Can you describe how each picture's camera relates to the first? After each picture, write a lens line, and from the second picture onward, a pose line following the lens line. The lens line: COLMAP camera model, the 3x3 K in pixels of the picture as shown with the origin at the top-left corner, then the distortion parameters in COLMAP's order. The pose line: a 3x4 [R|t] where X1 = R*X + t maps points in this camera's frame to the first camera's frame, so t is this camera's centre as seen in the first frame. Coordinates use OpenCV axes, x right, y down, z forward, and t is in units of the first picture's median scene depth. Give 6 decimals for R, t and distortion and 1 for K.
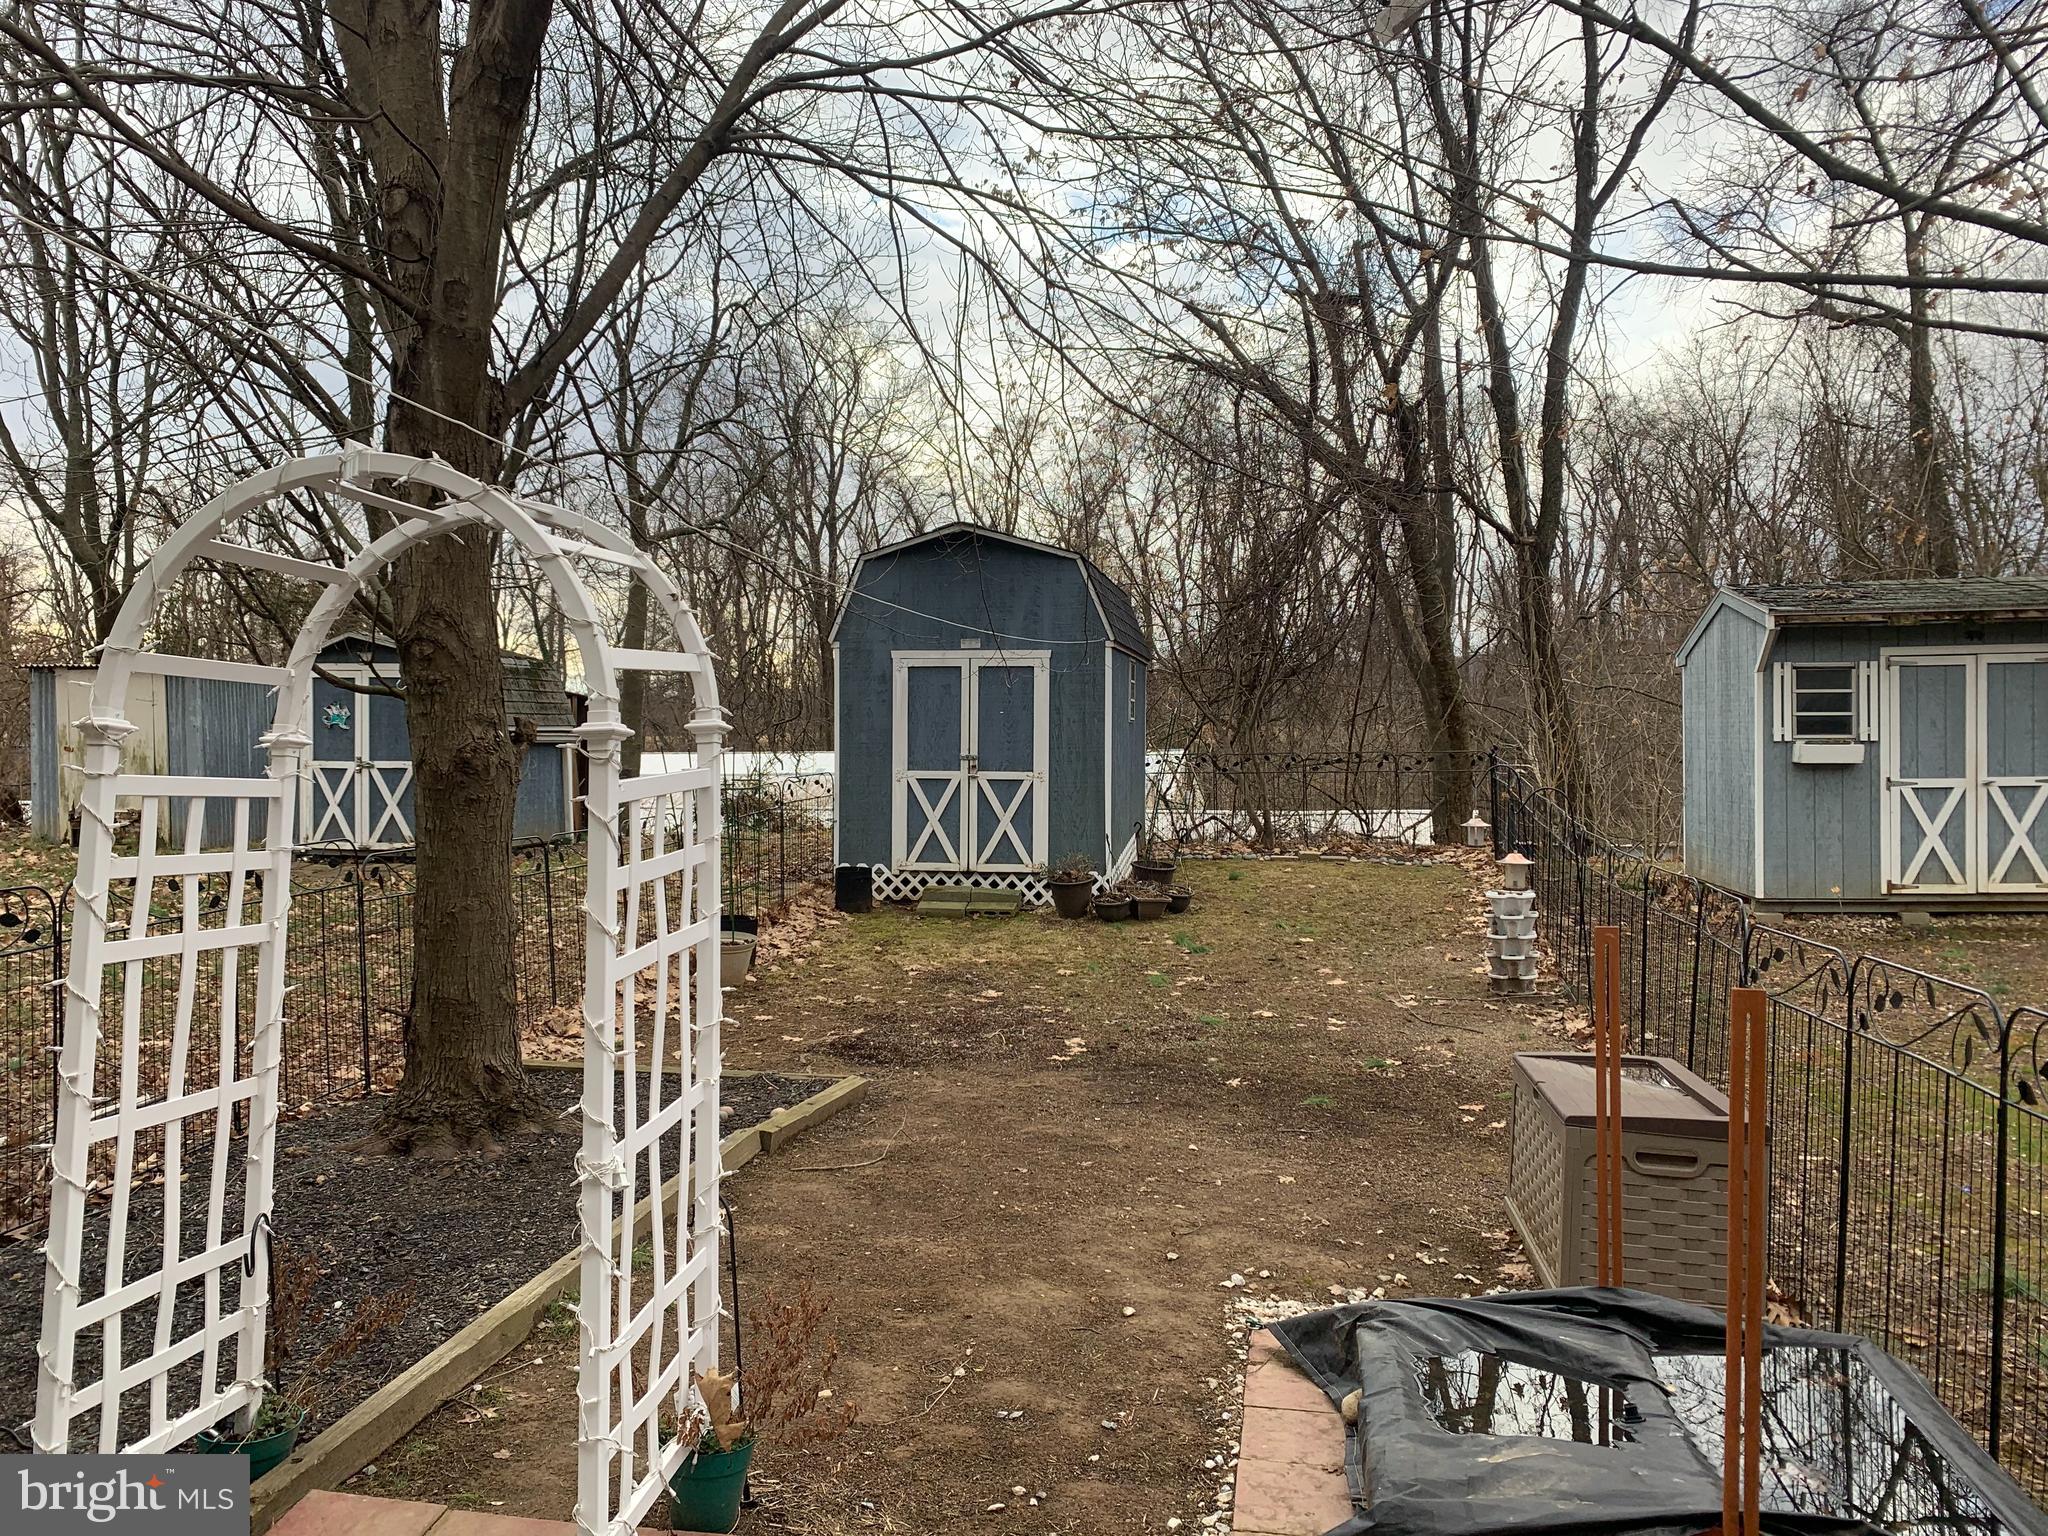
lens RADIAL K [[1581.8, 0, 1024.9], [0, 1581.8, 757.7], [0, 0, 1]] dist [0.007760, -0.001429]
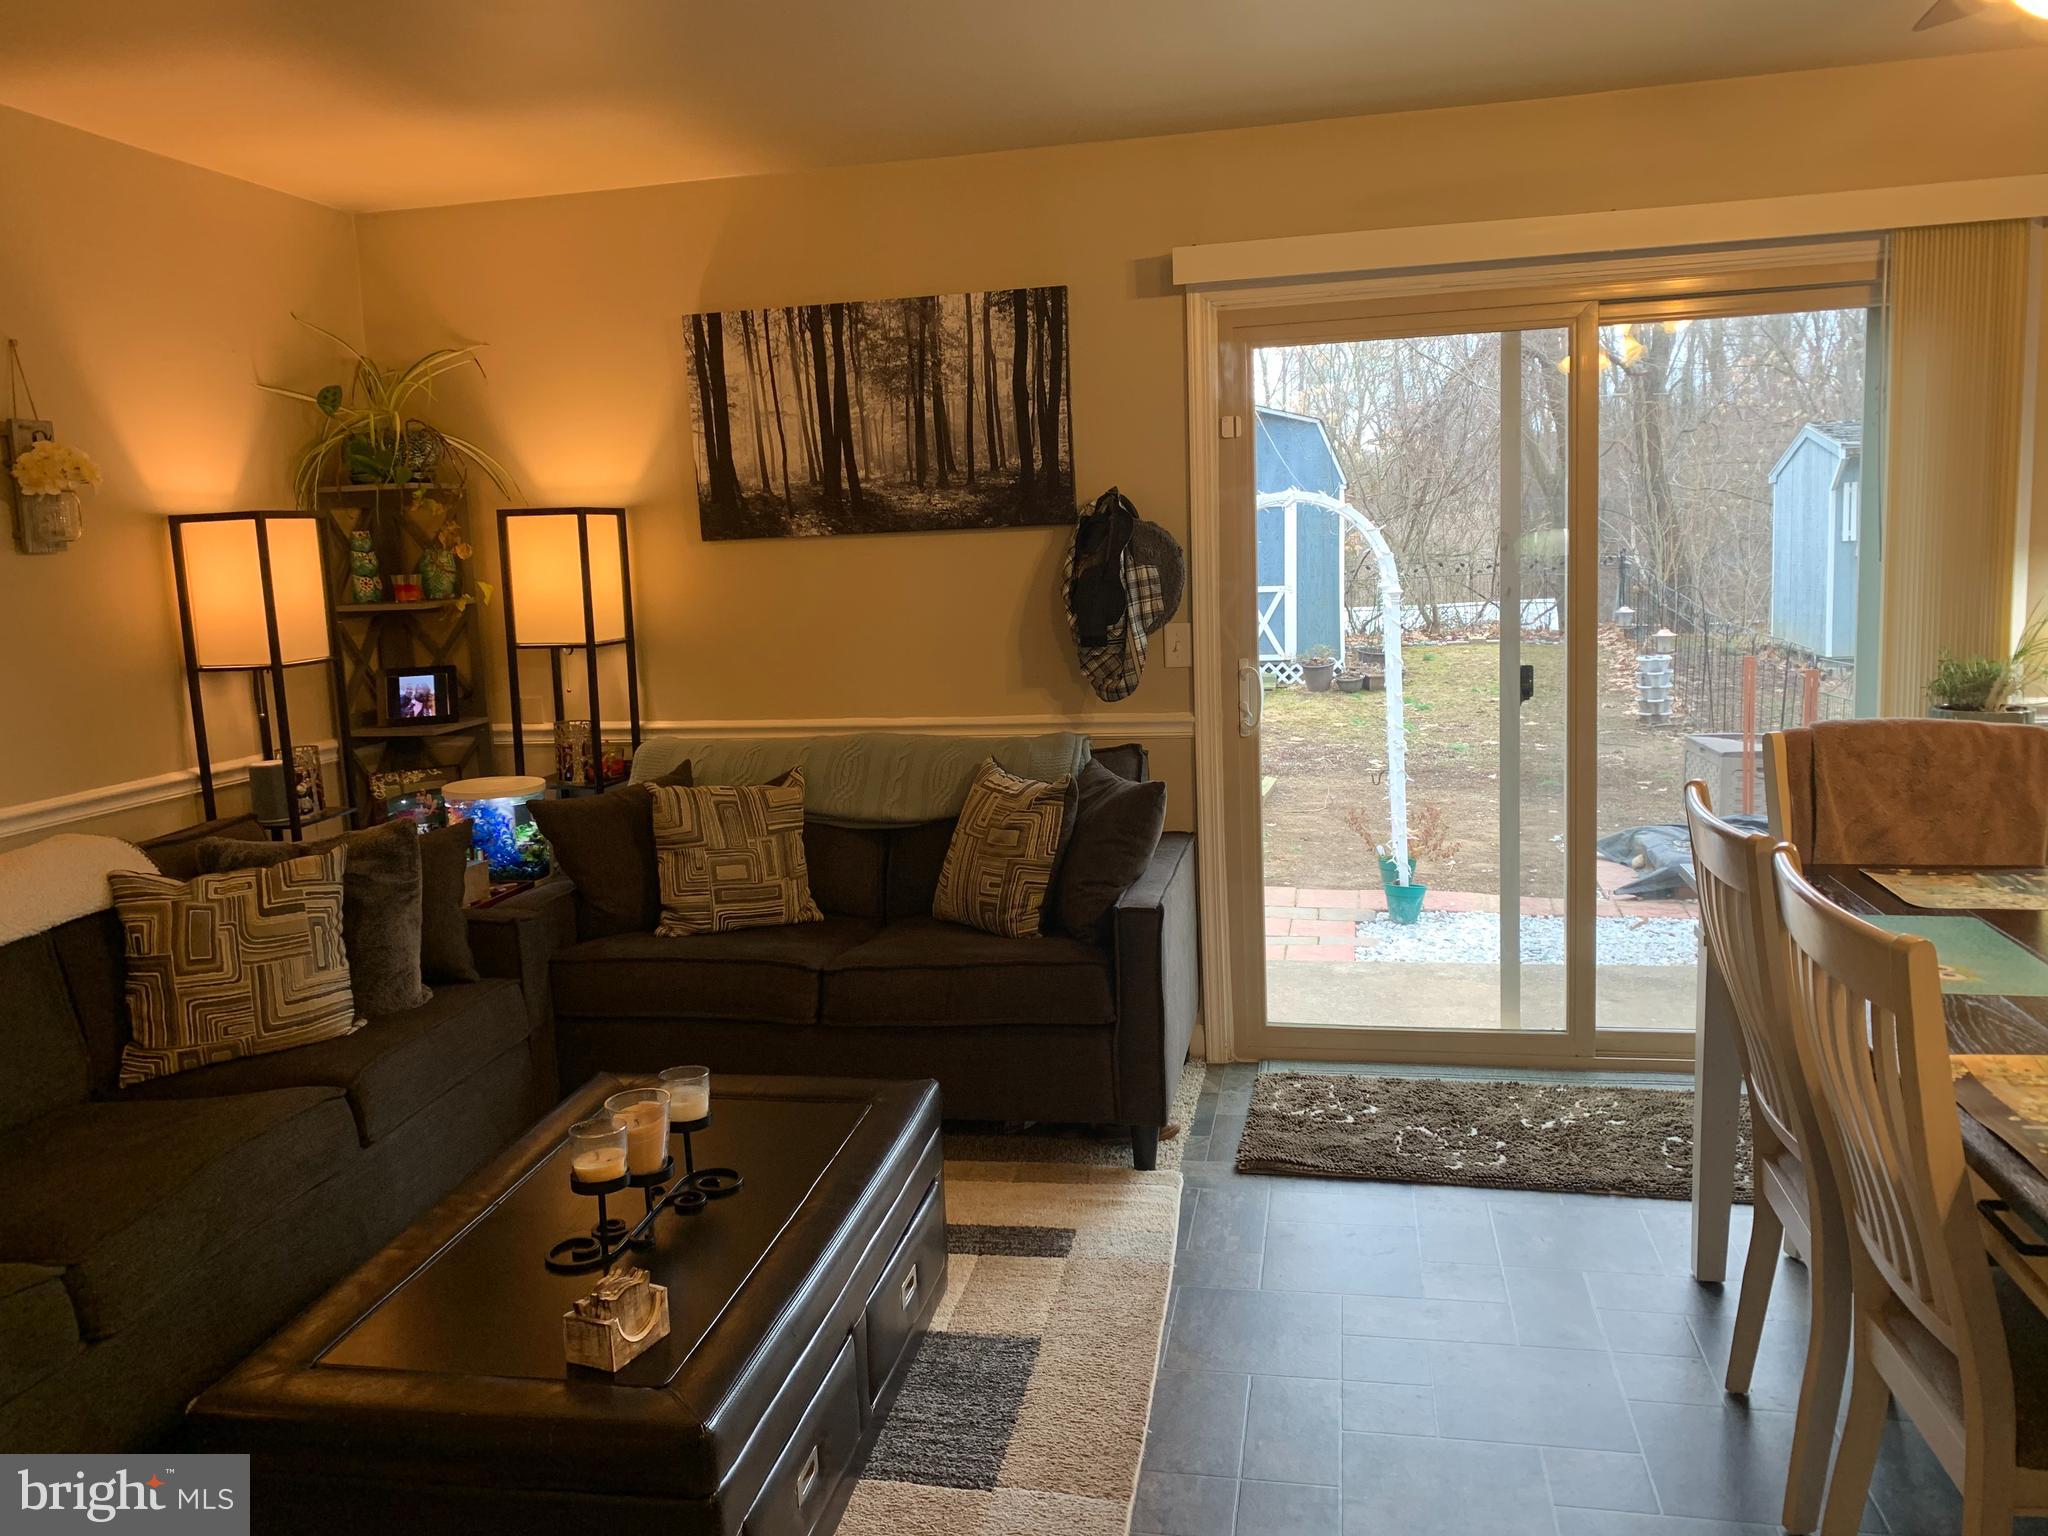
lens RADIAL K [[1581.8, 0, 1020.6], [0, 1581.8, 782.5], [0, 0, 1]] dist [0.007760, -0.001429]
pose [[0.998323, -0.036299, -0.045099, -0.180101], [0.042181, 0.989645, 0.137202, -0.021583], [0.039652, -0.138874, 0.989516, -0.407769]]
